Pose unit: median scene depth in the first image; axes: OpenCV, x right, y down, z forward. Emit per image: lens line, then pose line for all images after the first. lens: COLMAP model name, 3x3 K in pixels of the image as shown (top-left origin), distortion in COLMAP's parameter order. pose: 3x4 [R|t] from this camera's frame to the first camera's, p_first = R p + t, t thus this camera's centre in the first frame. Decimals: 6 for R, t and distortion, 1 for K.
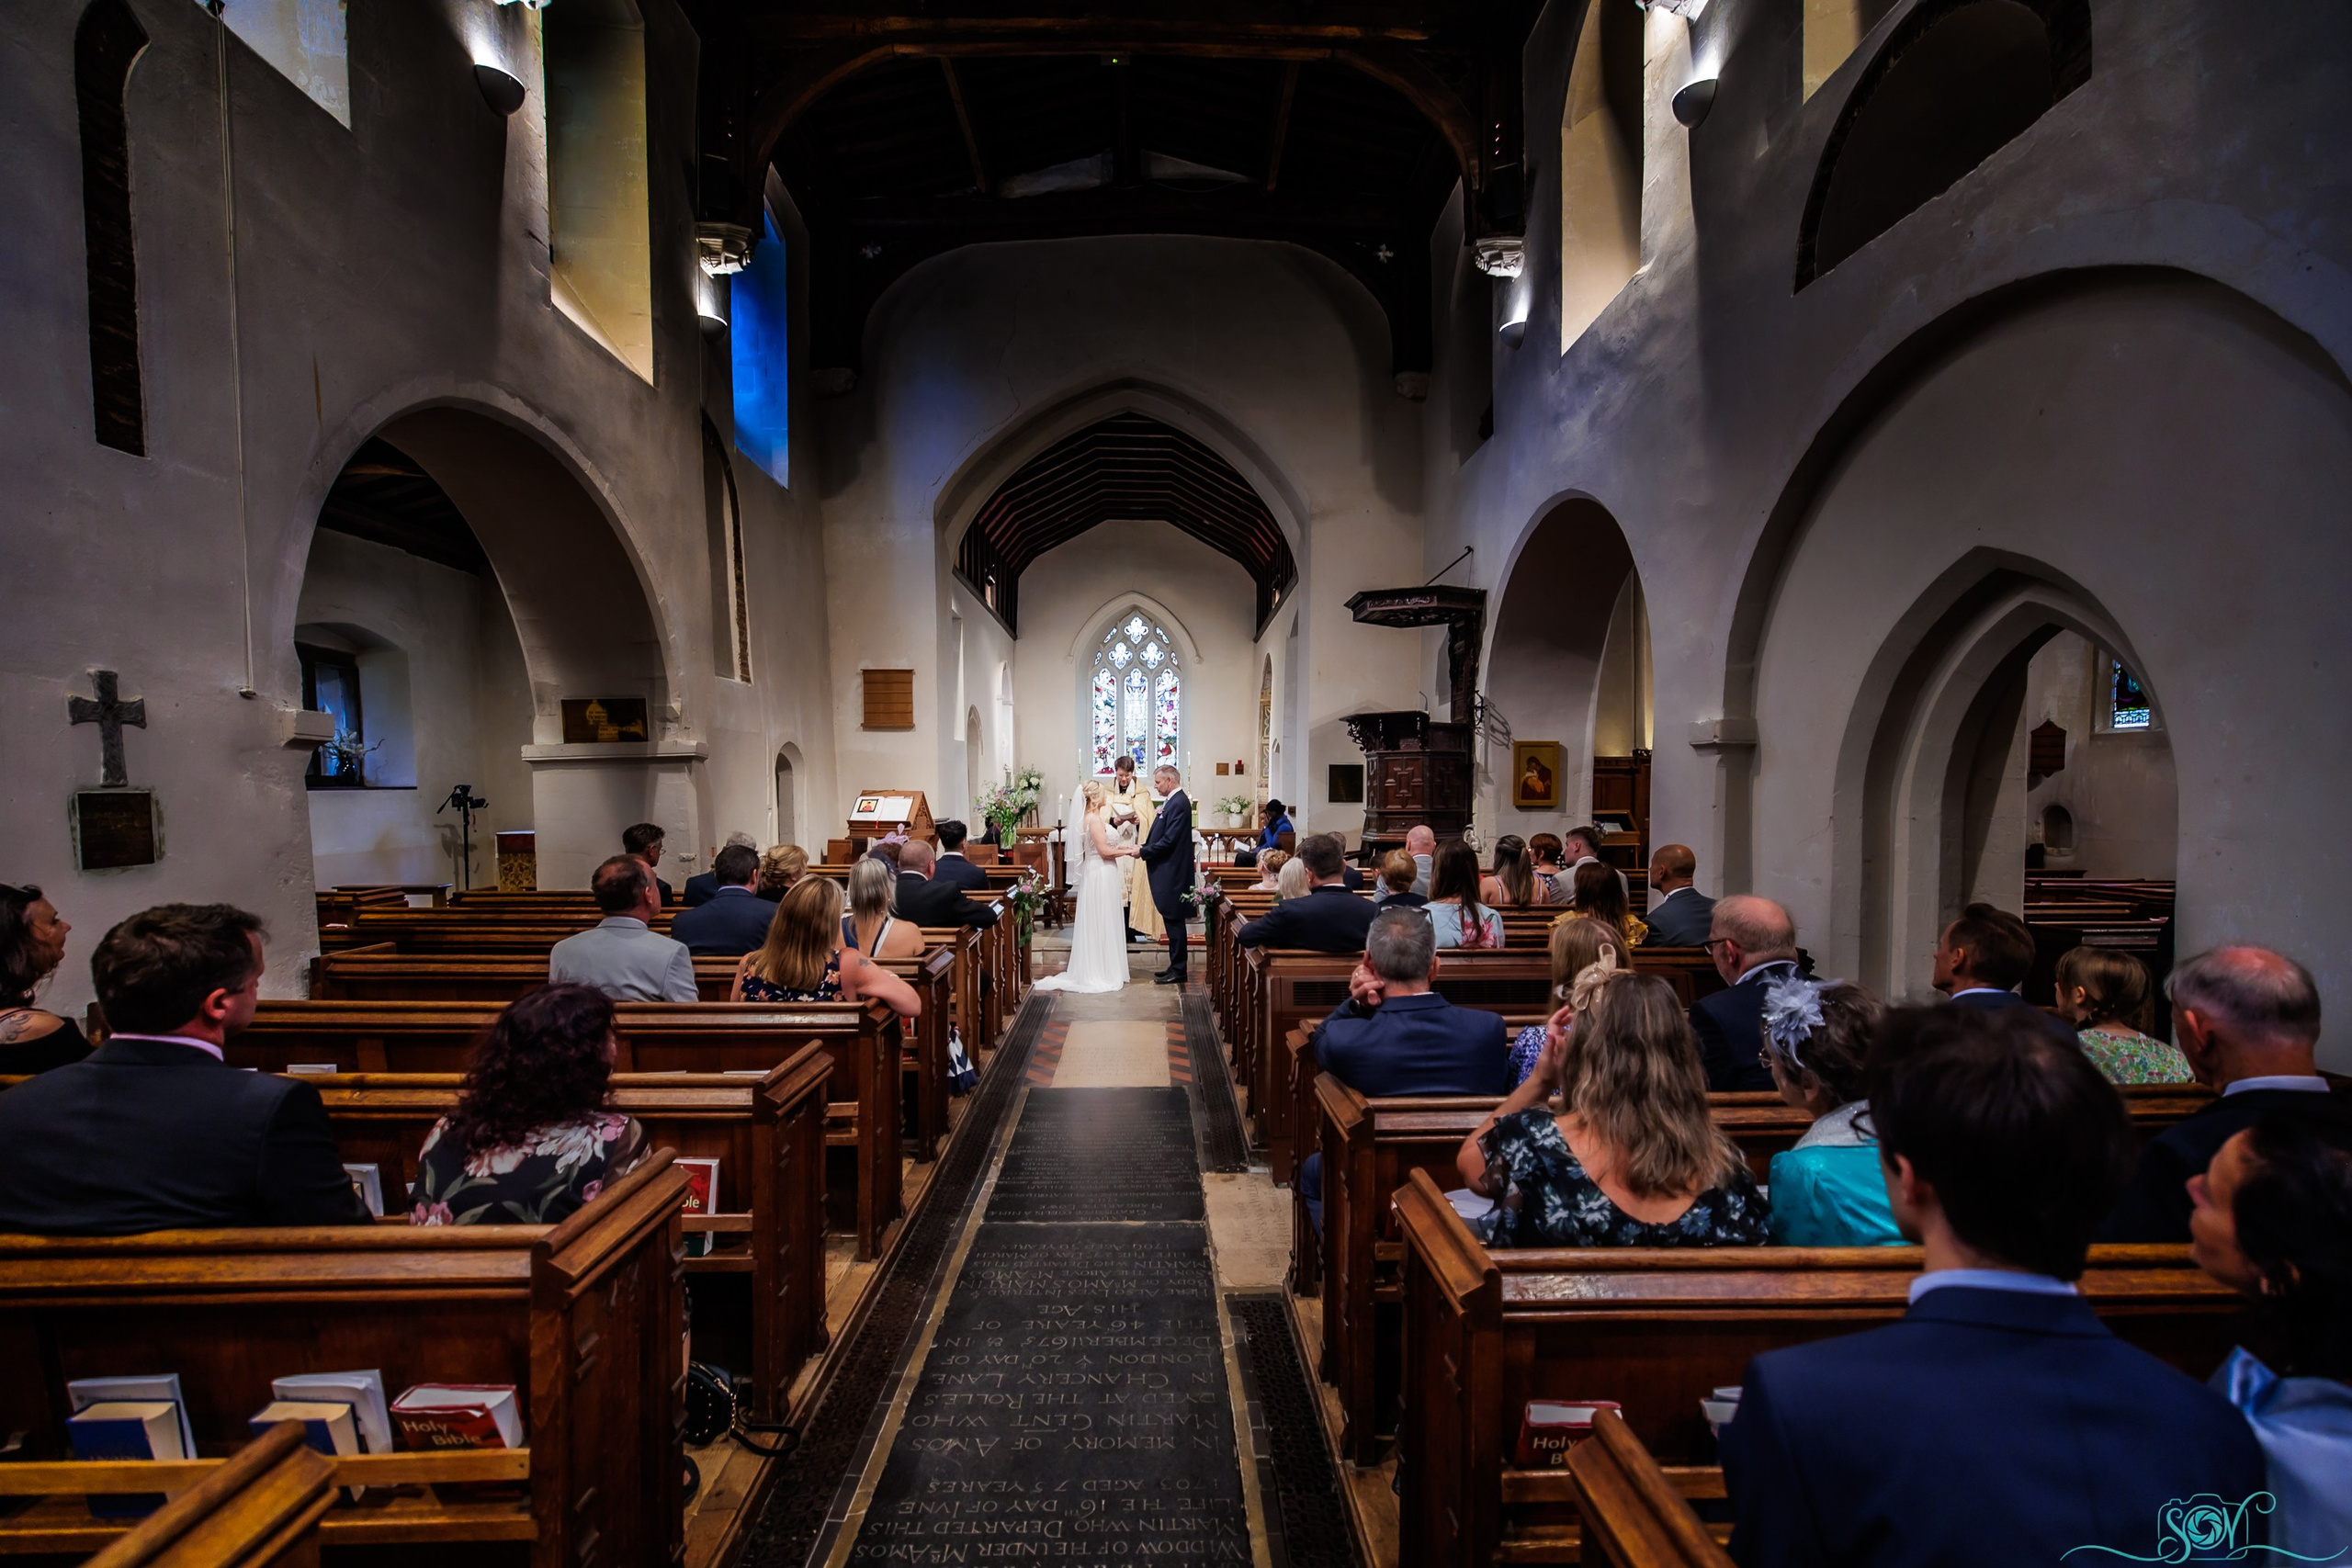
lens RADIAL K [[1032.5, 0, 1186.6], [0, 1032.5, 823.7], [0, 0, 1]] dist [0.000295, 0.000099]
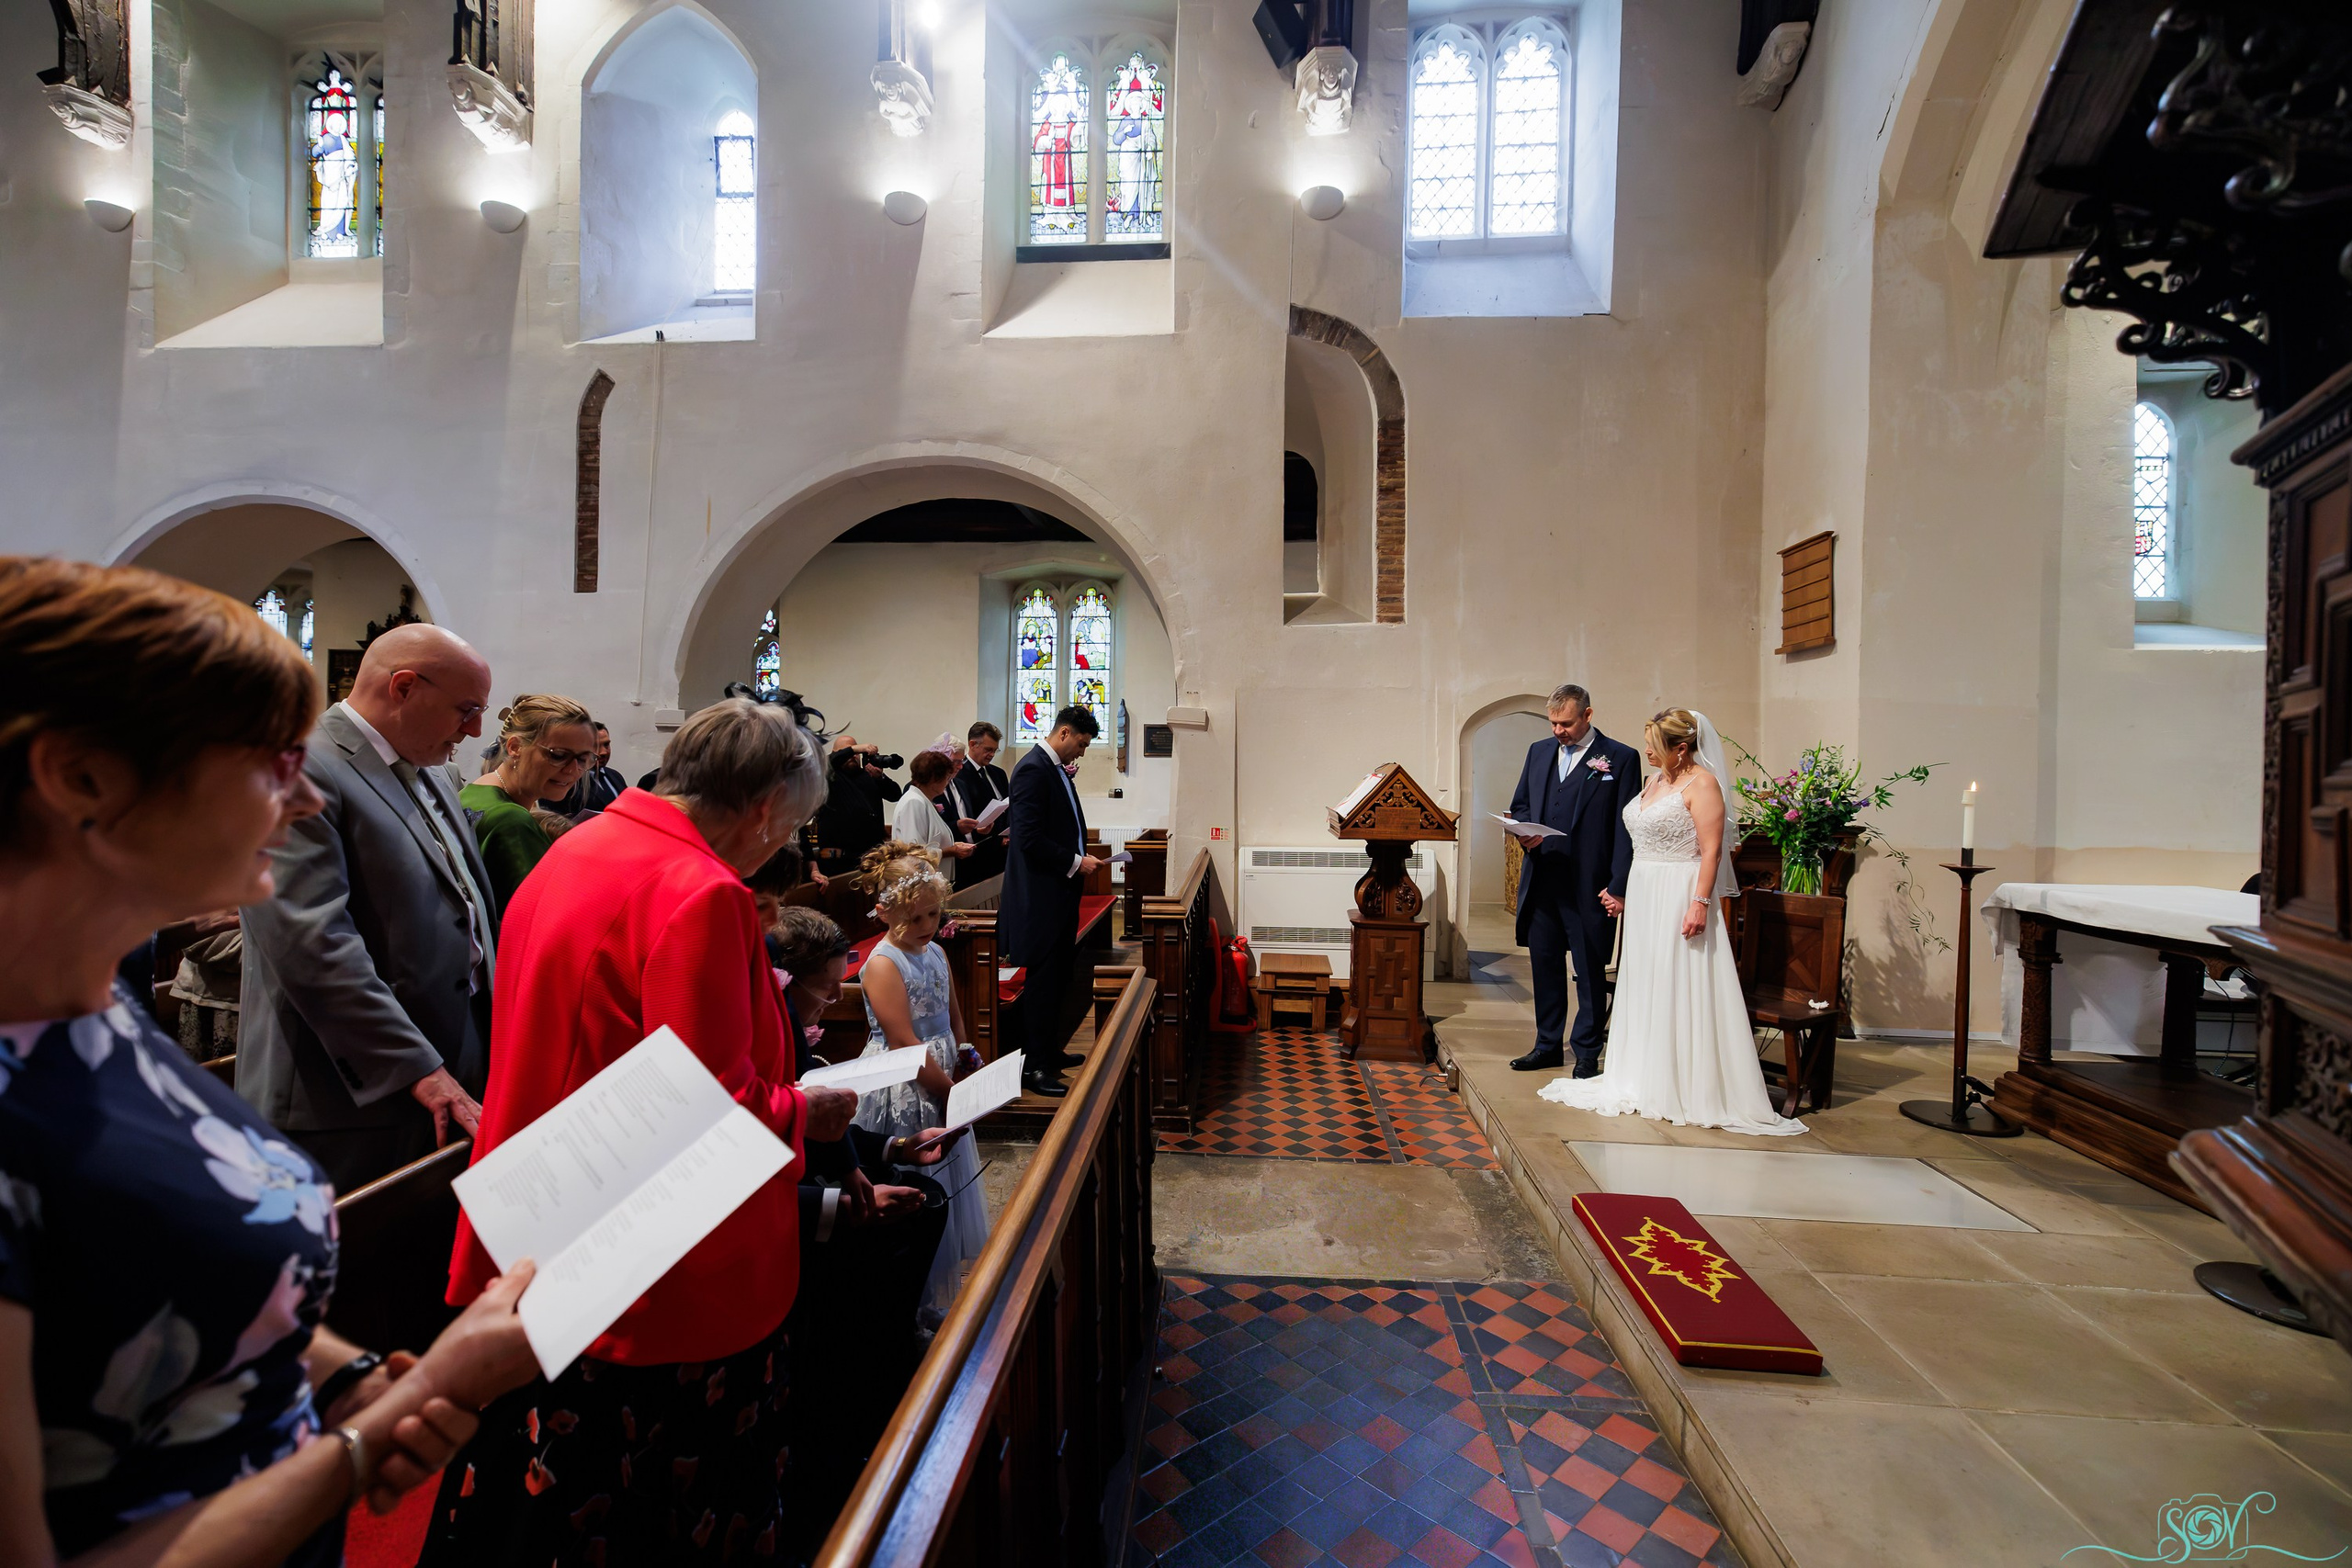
lens RADIAL K [[993.8, 0, 1175.5], [0, 993.8, 773.1], [0, 0, 1]] dist [0.001483, 0.000124]
pose [[-0.105733, 0.013215, -0.994307, 0.391648], [-0.042066, 0.998957, 0.017750, -0.037003], [0.993504, 0.043703, -0.105067, 1.103252]]
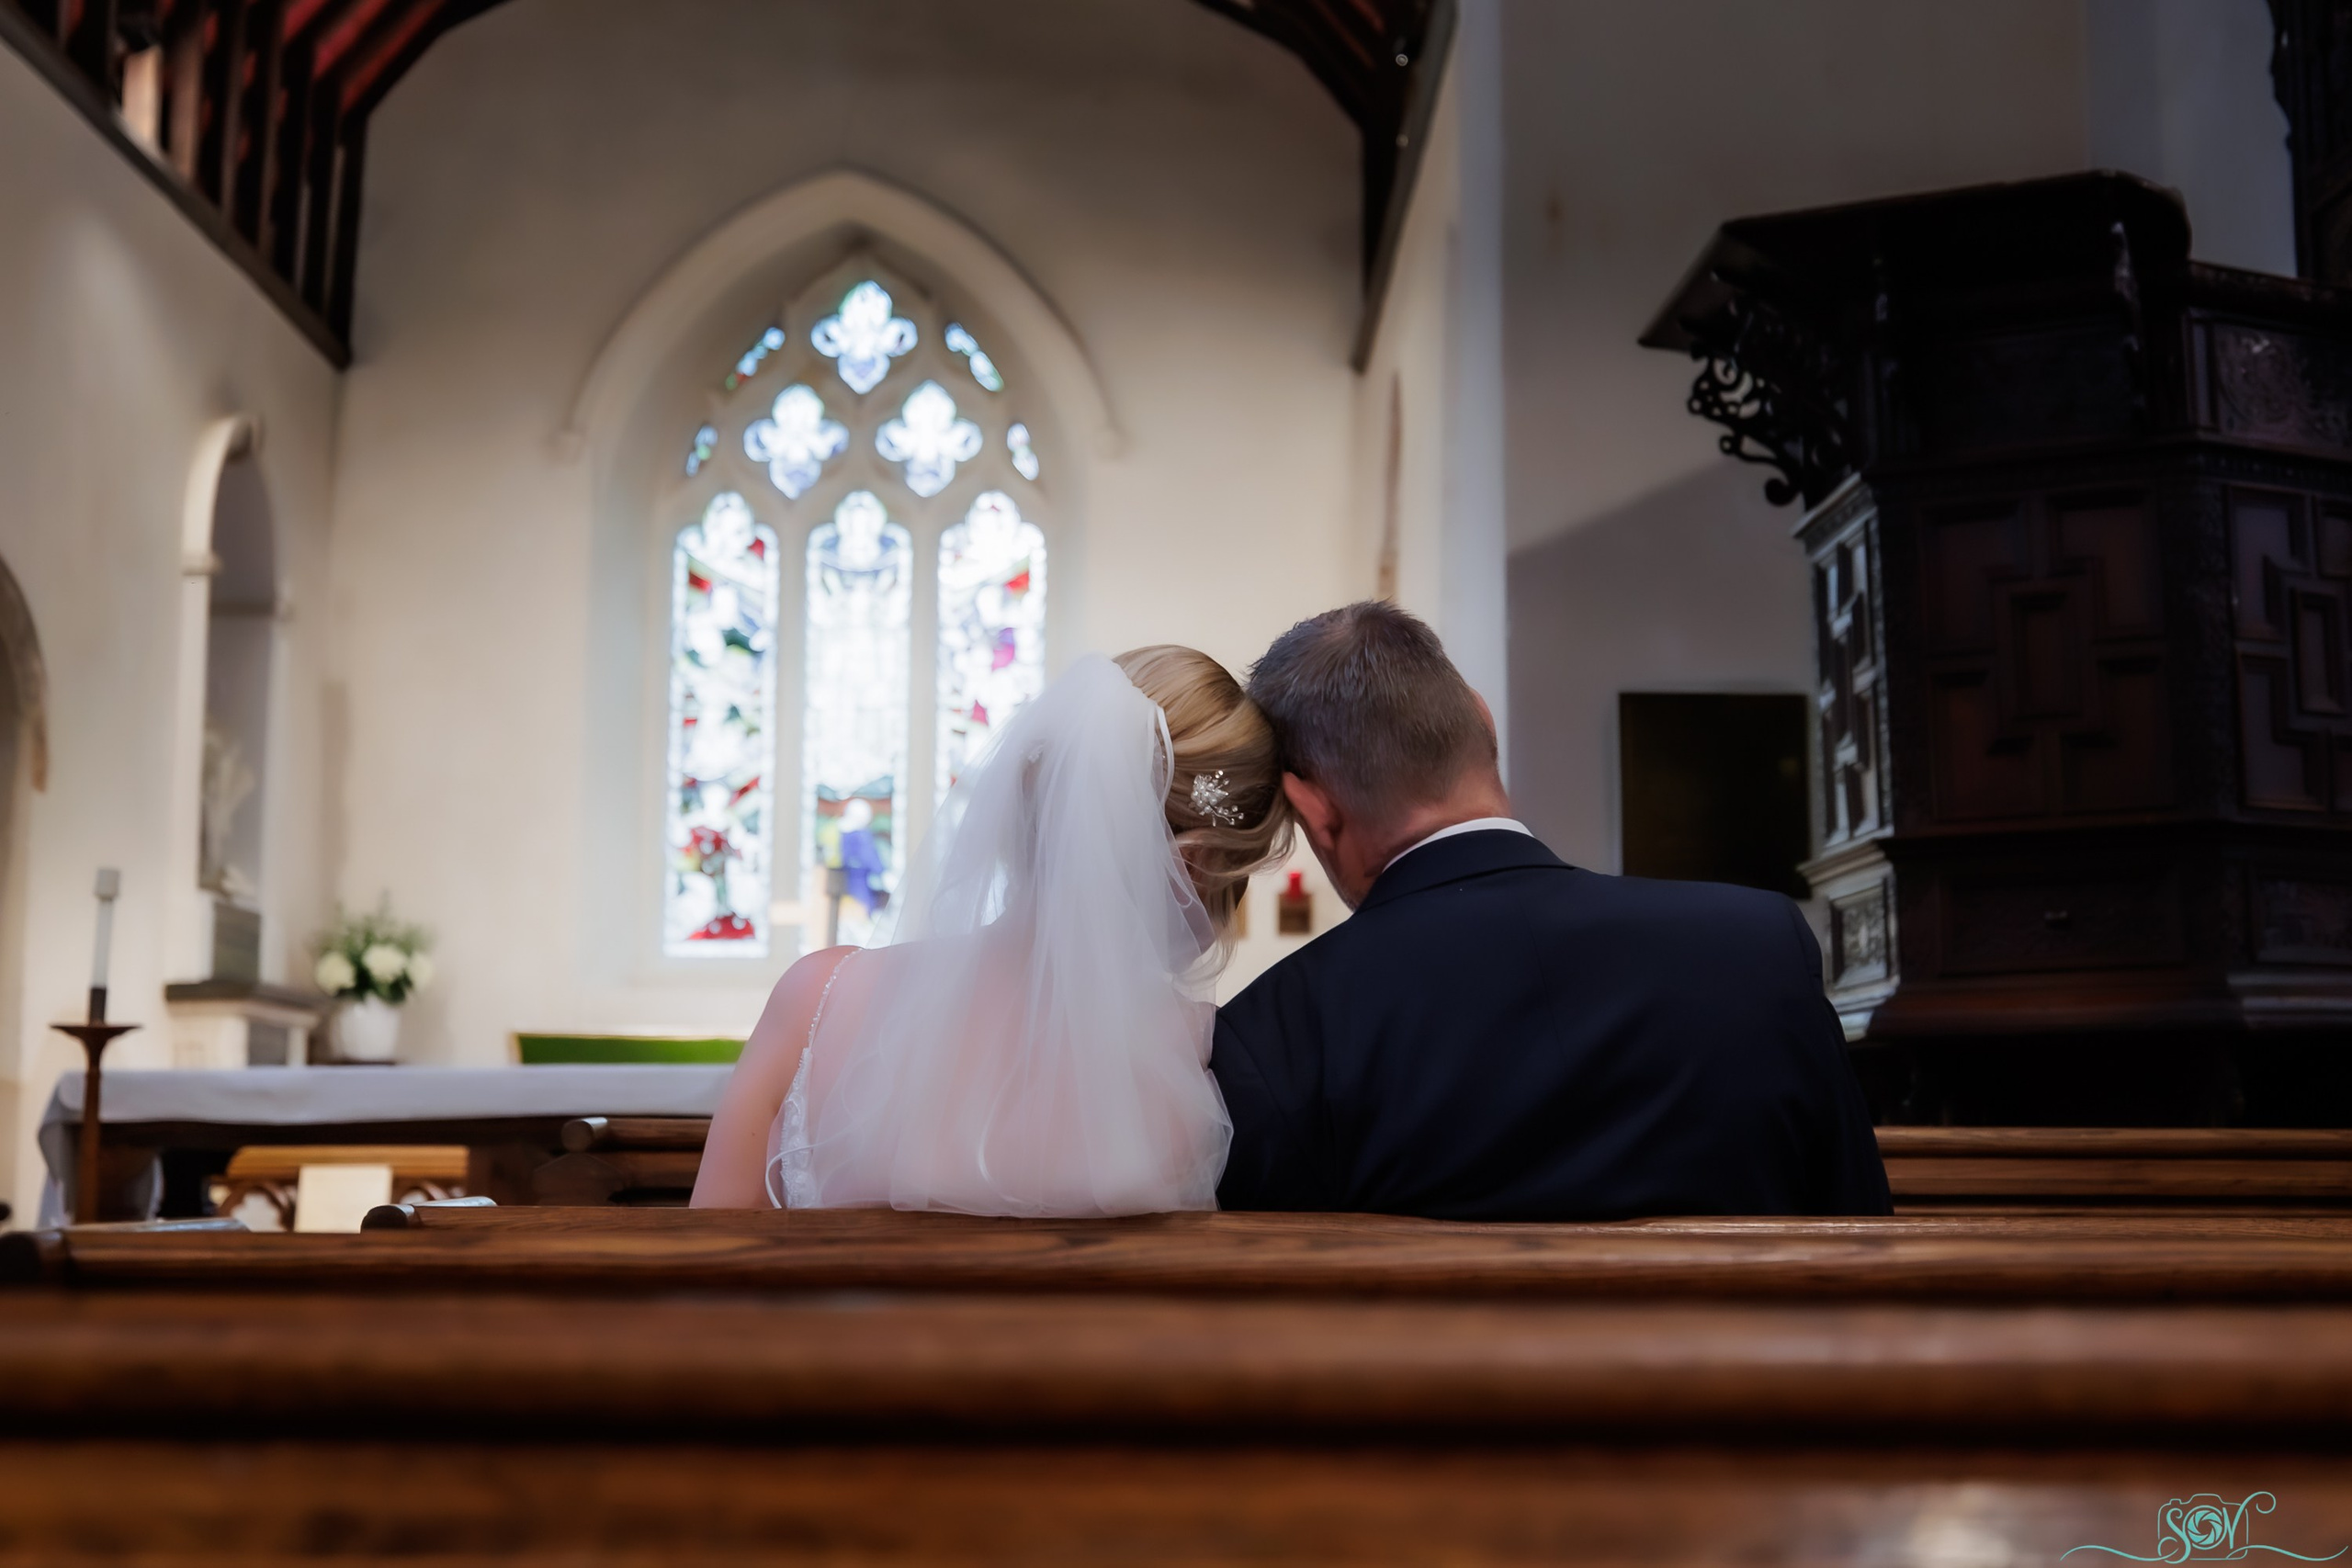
lens RADIAL K [[3532.1, 0, 1177.6], [0, 3532.1, 451.7], [0, 0, 1]] dist [-0.008960, -0.024090]
pose [[0.999768, -0.005084, -0.020920, 0.111819], [0.000213, 0.974002, -0.226540, 0.064973], [0.021528, 0.226483, 0.973777, 0.583219]]
